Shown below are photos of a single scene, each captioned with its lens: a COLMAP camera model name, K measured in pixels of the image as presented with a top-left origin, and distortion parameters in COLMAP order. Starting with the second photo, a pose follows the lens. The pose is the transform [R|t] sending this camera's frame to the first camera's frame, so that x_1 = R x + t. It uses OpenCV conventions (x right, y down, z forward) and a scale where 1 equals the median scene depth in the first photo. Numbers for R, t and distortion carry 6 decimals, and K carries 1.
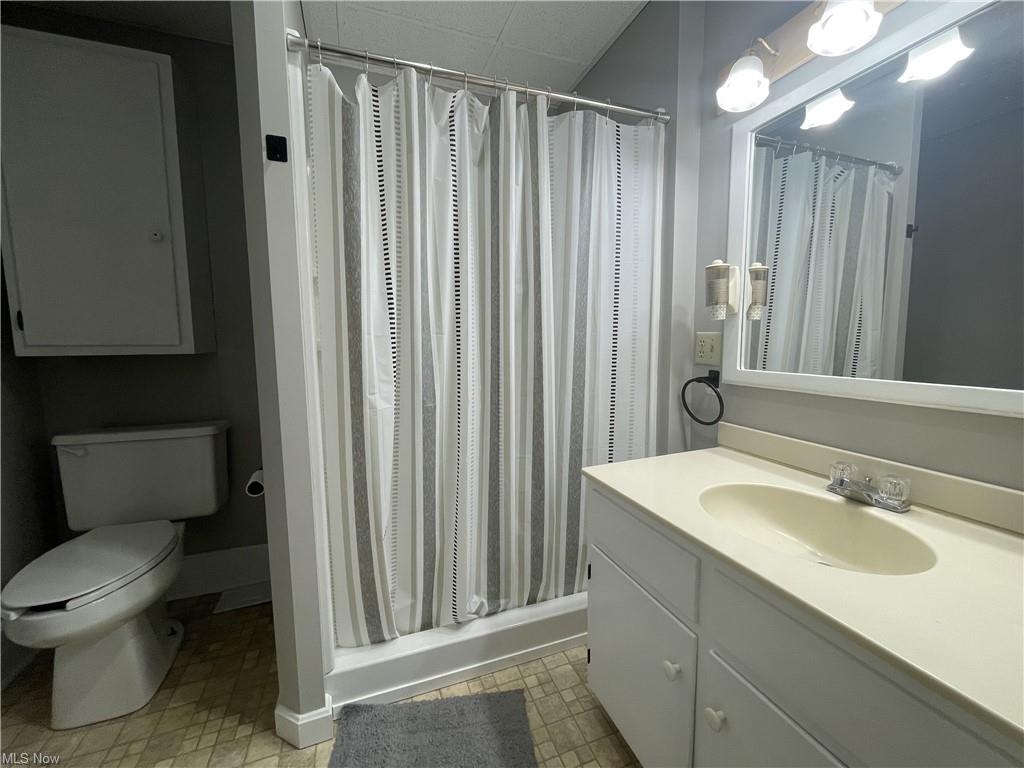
lens RADIAL K [[414.2, 0, 509.3], [0, 414.2, 384.6], [0, 0, 1]] dist [0.002184, 0.000122]
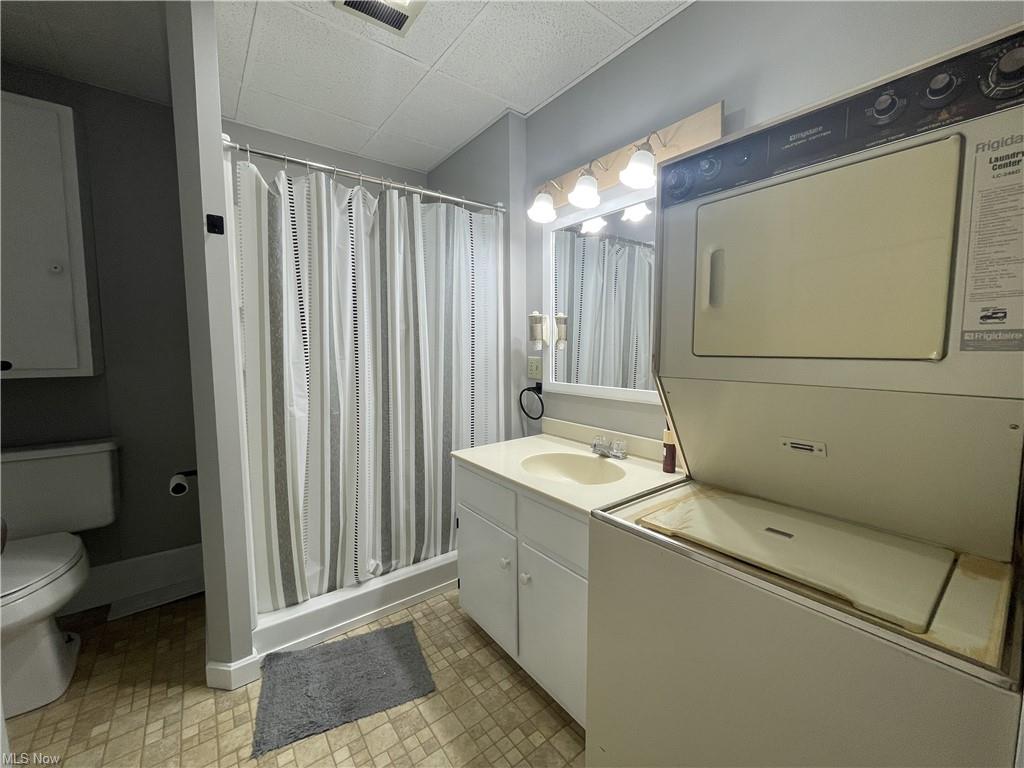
lens RADIAL K [[414.2, 0, 511.2], [0, 414.2, 385.1], [0, 0, 1]] dist [0.002184, 0.000122]
pose [[0.954570, -0.020694, 0.297267, -0.046831], [0.027127, 0.999478, -0.017530, -0.001761], [-0.296749, 0.024798, 0.954633, -0.435408]]
